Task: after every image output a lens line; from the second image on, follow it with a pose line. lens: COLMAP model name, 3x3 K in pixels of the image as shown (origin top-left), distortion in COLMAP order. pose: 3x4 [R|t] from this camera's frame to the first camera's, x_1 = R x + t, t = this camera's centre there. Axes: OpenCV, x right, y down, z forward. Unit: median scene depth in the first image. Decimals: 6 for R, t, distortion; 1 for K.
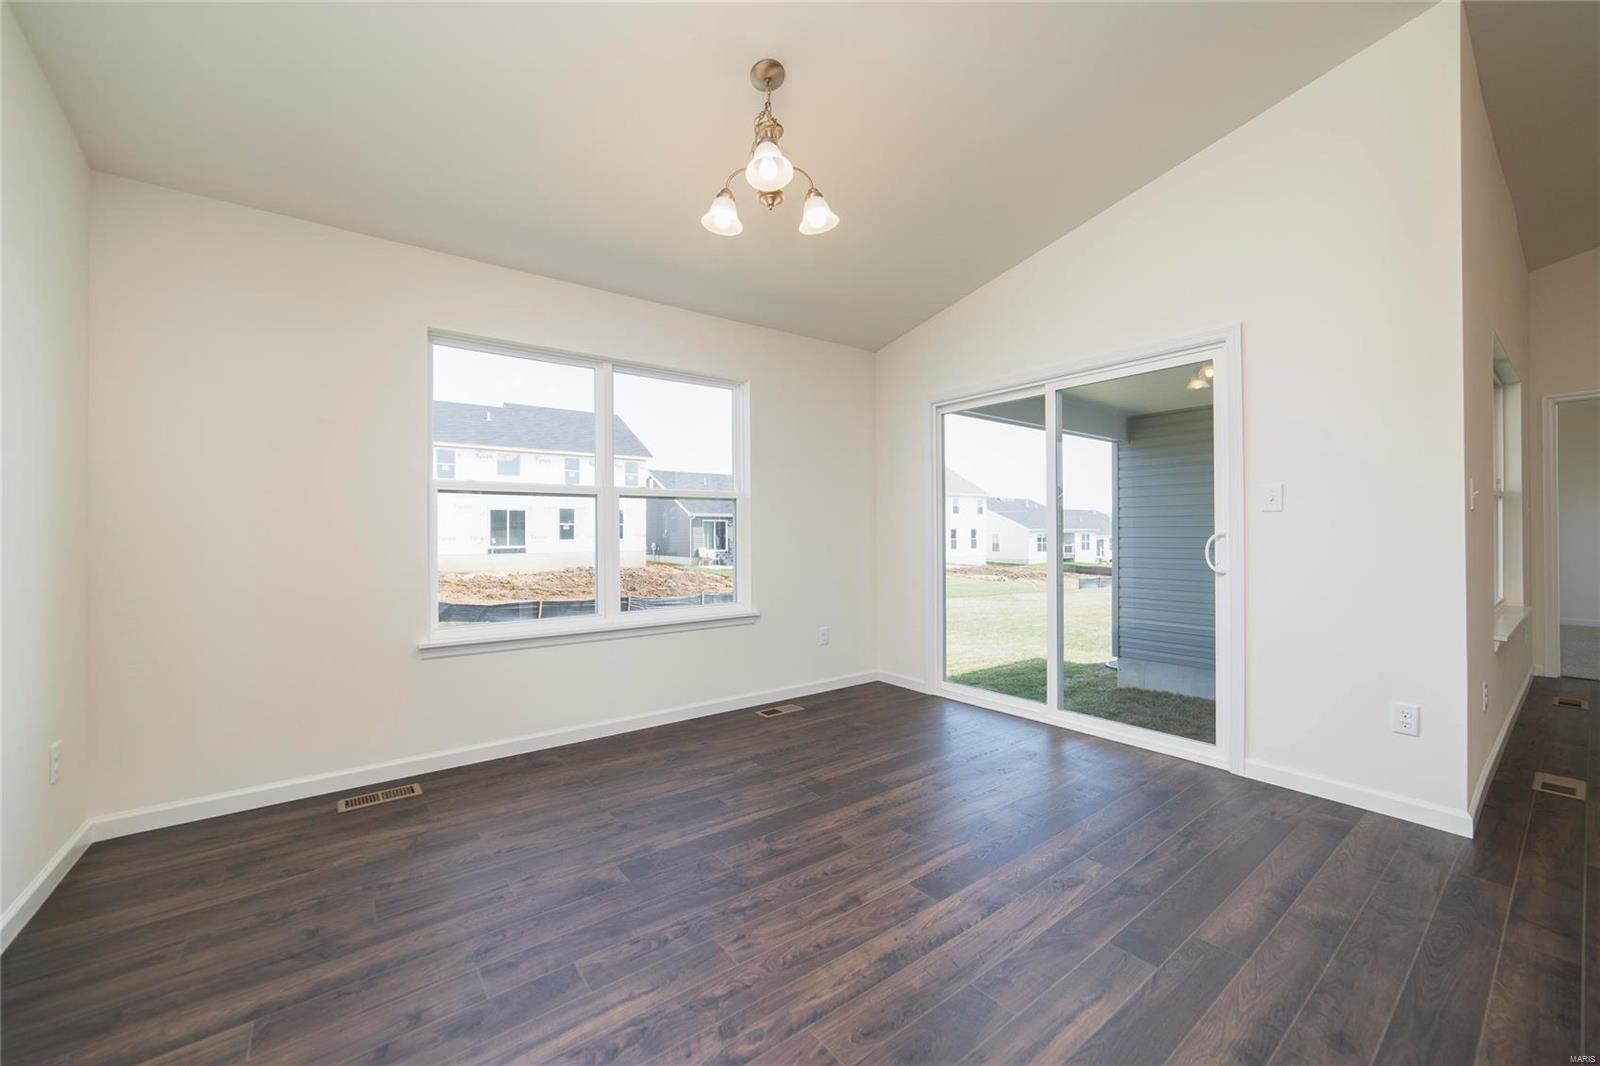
lens RADIAL K [[623.7, 0, 806.9], [0, 623.7, 527.5], [0, 0, 1]] dist [-0.016352, 0.006354]
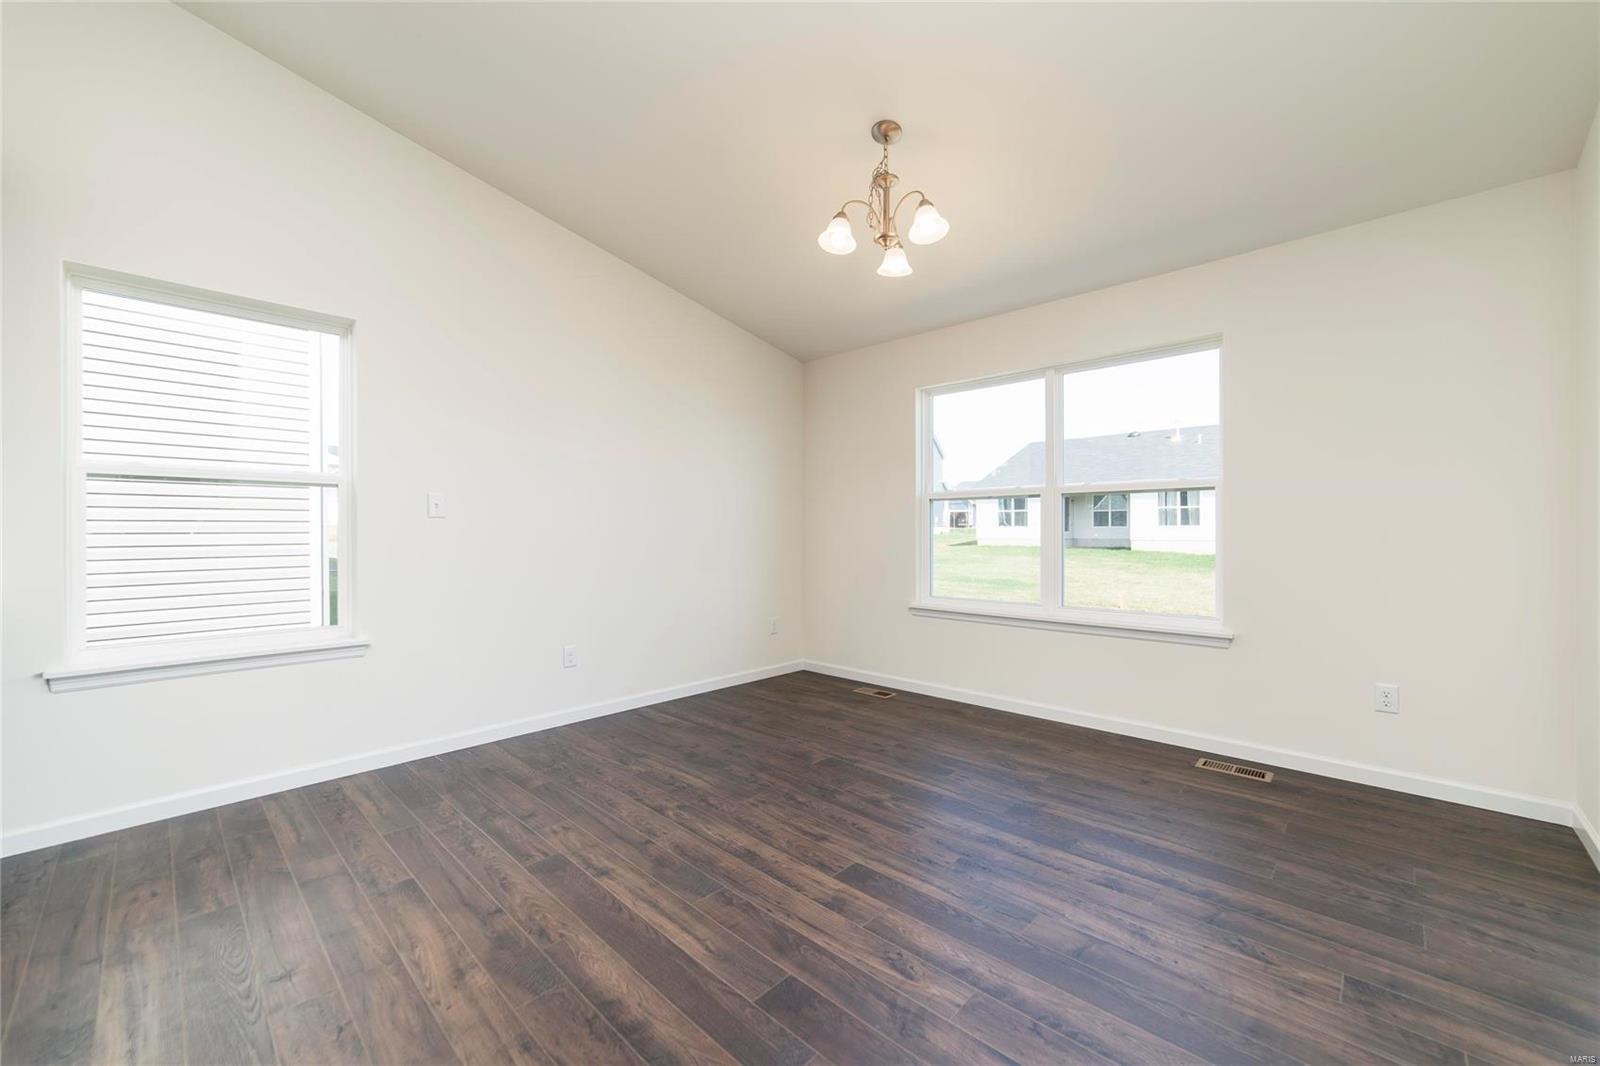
lens RADIAL K [[623.7, 0, 798.2], [0, 623.7, 533.6], [0, 0, 1]] dist [-0.016352, 0.006354]
pose [[0.146328, 0.009541, -0.989190, 0.798572], [0.012598, 0.999854, 0.011508, -0.002896], [0.989156, -0.014146, 0.146186, 0.501918]]
